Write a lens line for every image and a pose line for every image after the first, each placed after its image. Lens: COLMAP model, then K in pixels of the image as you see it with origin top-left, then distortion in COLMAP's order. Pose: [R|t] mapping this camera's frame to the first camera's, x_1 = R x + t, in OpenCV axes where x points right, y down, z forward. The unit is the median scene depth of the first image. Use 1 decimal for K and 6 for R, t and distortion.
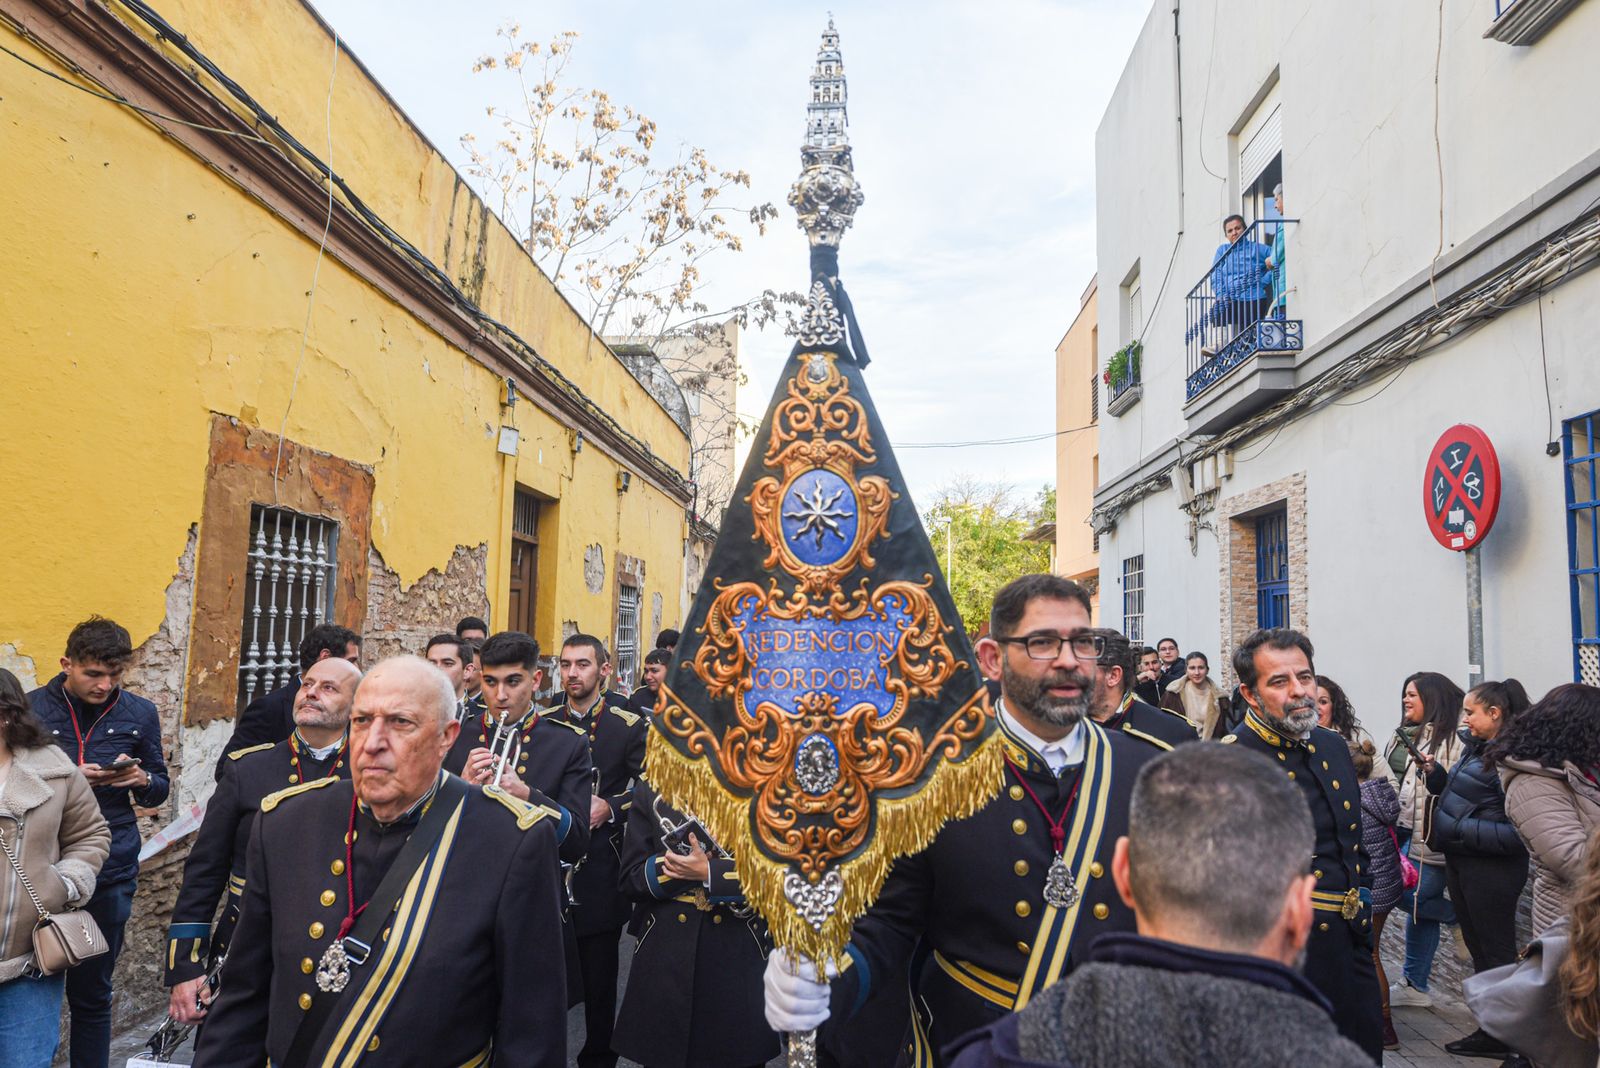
lens RADIAL K [[1030.3, 0, 800.0], [0, 1030.3, 534.0], [0, 0, 1]] dist [0.004816, 0.001640]
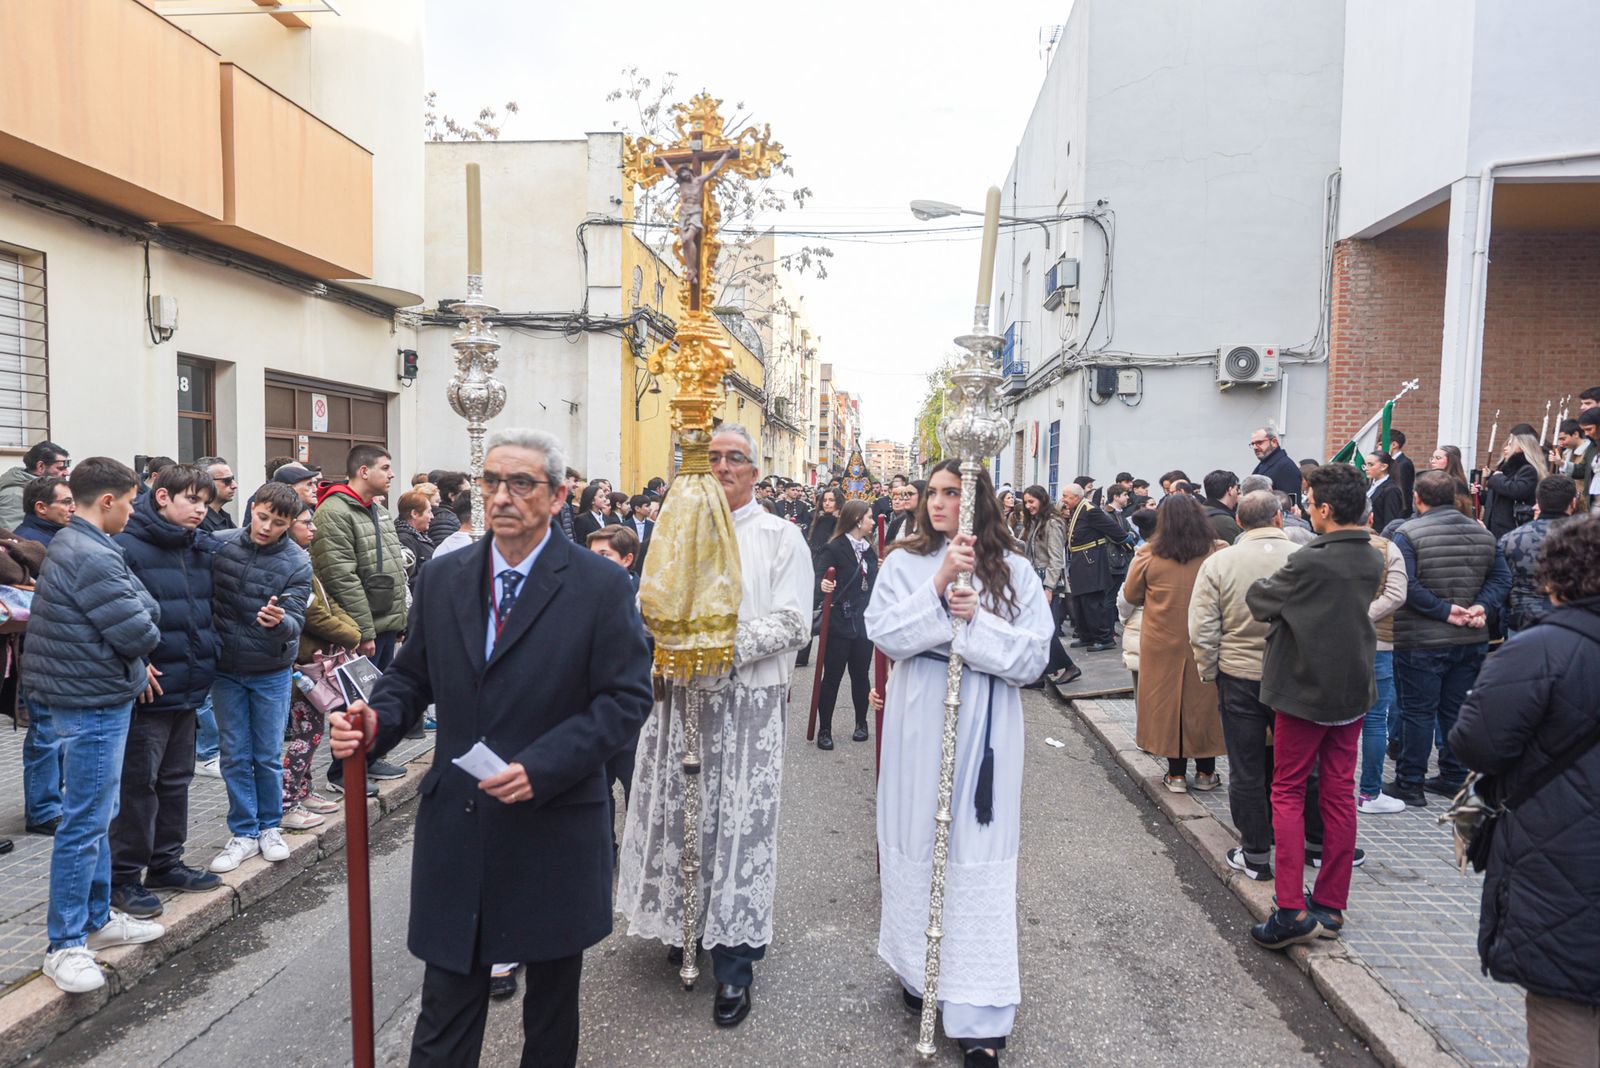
lens RADIAL K [[1030.3, 0, 800.0], [0, 1030.3, 534.0], [0, 0, 1]] dist [0.004816, 0.001640]
pose [[0.999881, -0.000335, -0.015399, -0.018067], [0.002634, 0.988751, 0.149549, -0.056697], [0.015176, -0.149572, 0.988634, -0.558360]]
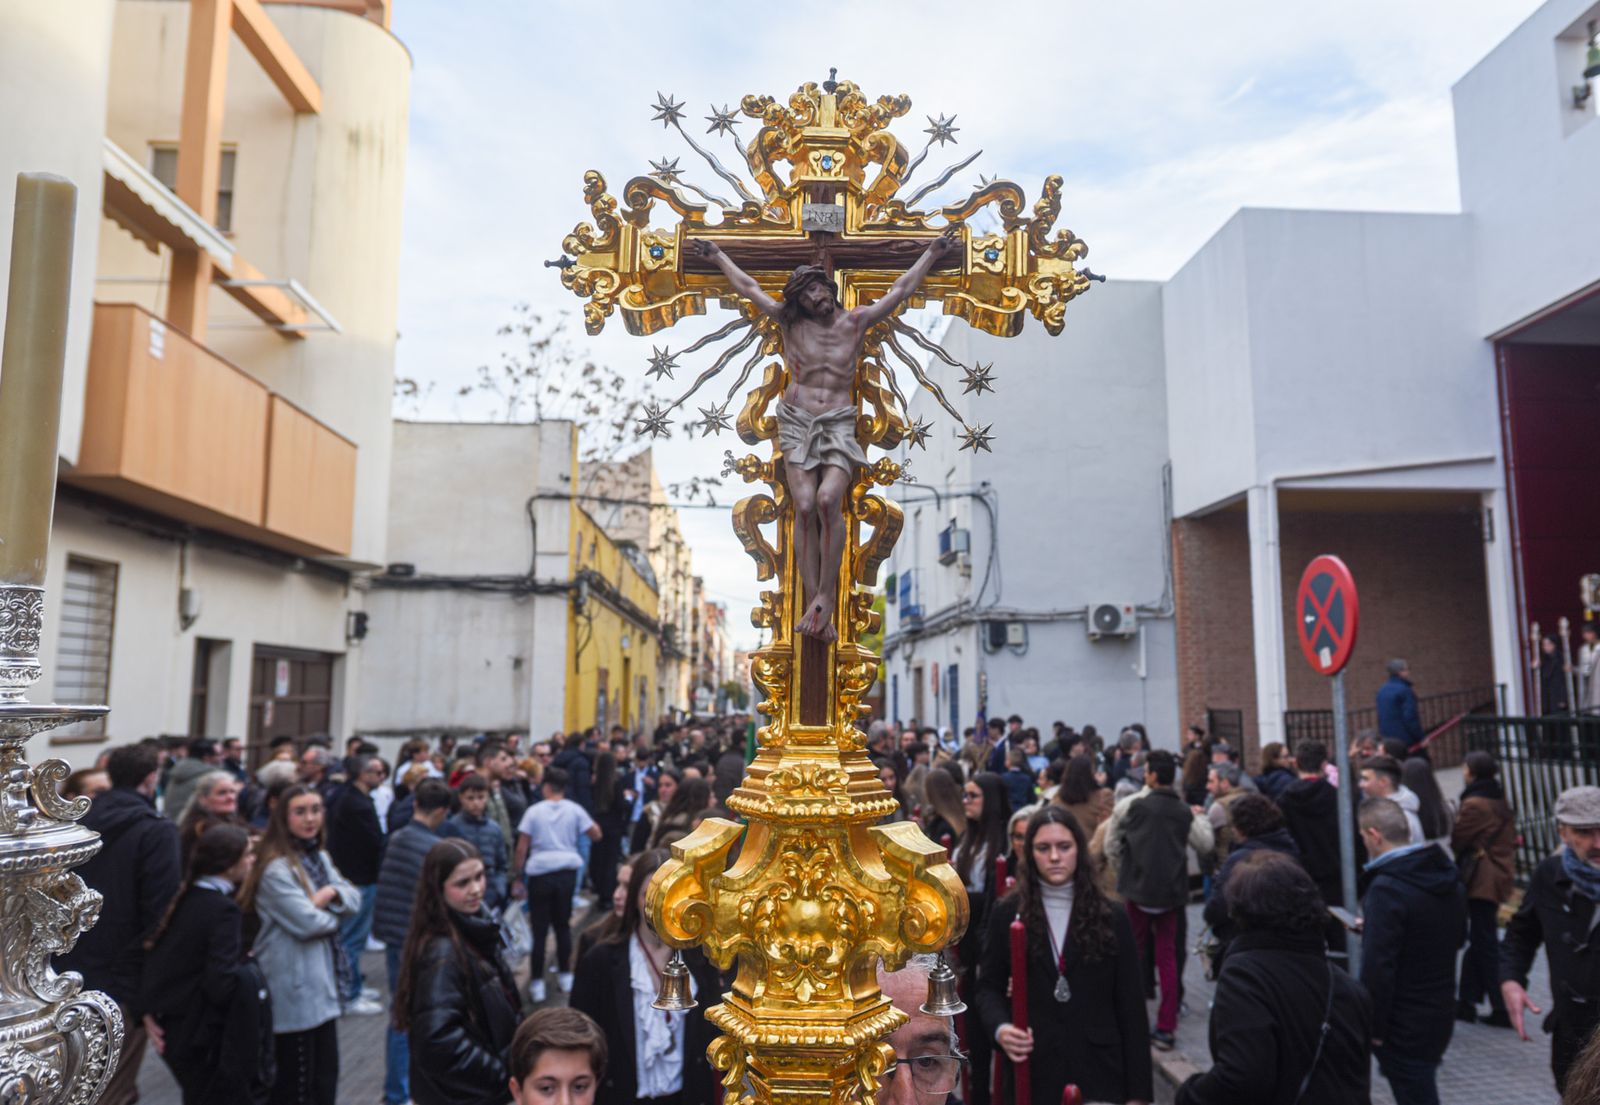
lens RADIAL K [[1130.2, 0, 857.4], [0, 1130.2, 545.7], [0, 0, 1]] dist [-0.004310, 0.000349]
pose [[0.986866, -0.000955, 0.161537, -0.068946], [0.005889, 0.999531, -0.030067, -0.094341], [-0.161432, 0.030623, 0.986409, -0.697924]]
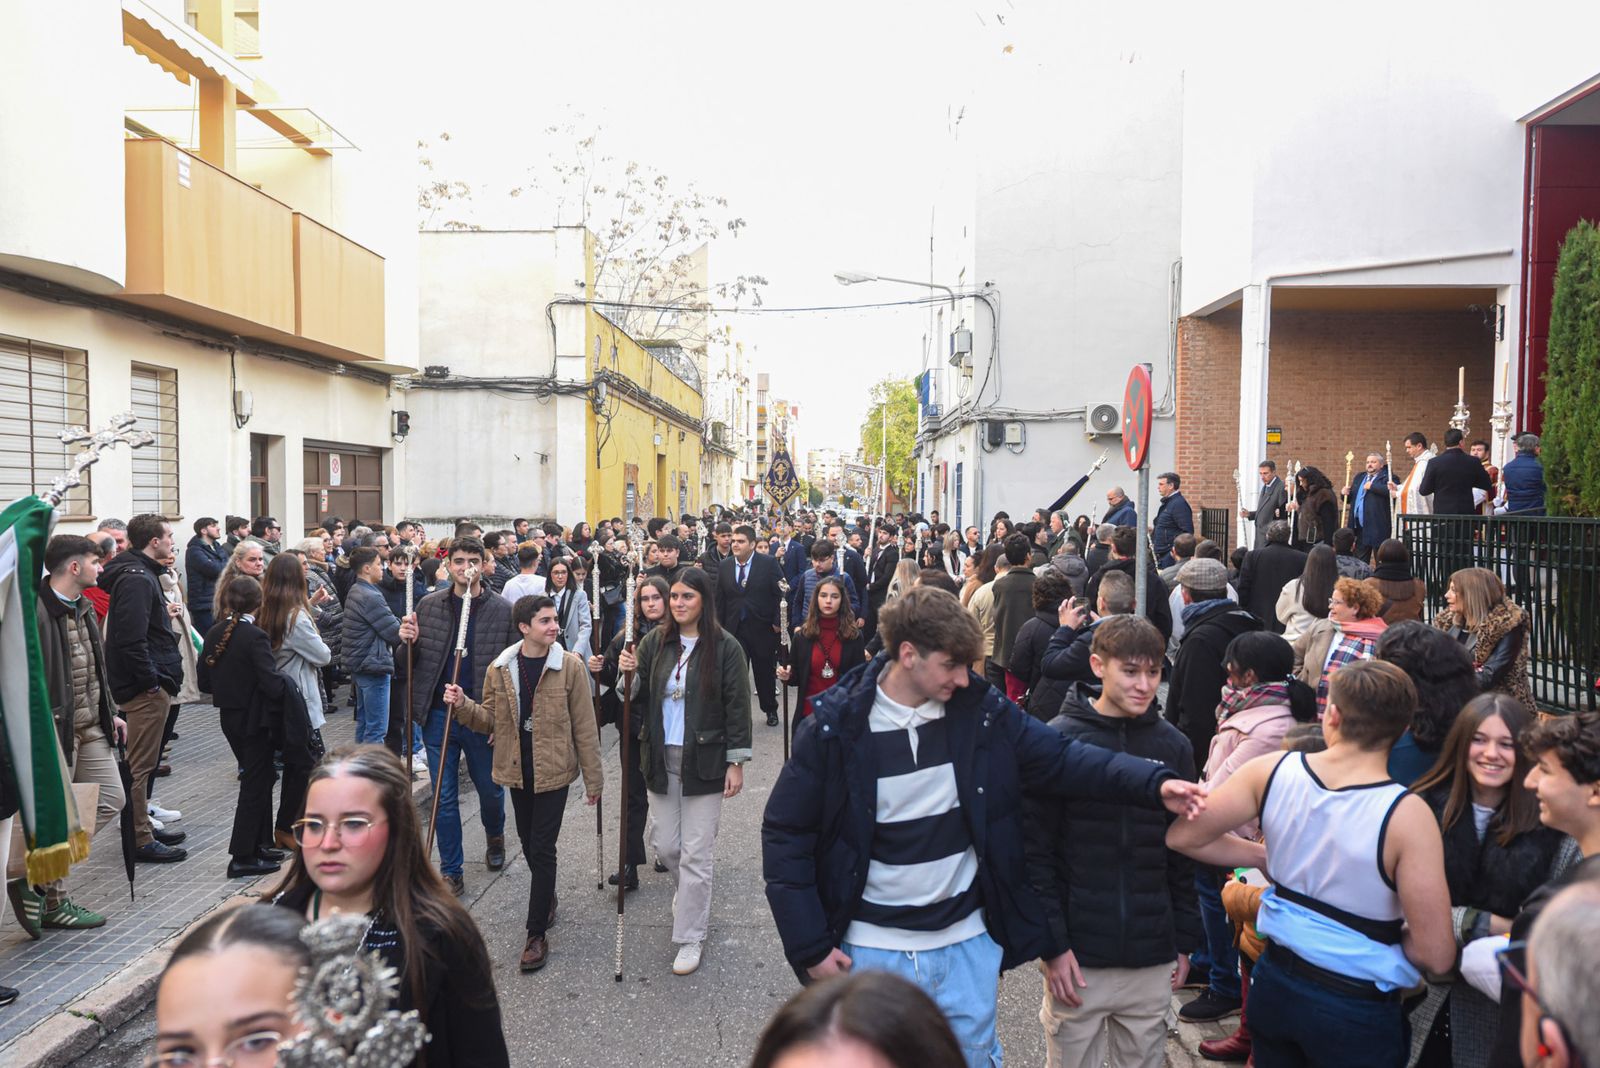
lens RADIAL K [[1143.8, 0, 800.0], [0, 1143.8, 534.0], [0, 0, 1]] dist [0.001329, 0.002937]
pose [[0.999127, -0.013223, 0.039616, -0.017035], [0.007761, 0.990818, 0.134979, -0.096421], [-0.041037, -0.134553, 0.990056, -0.756670]]
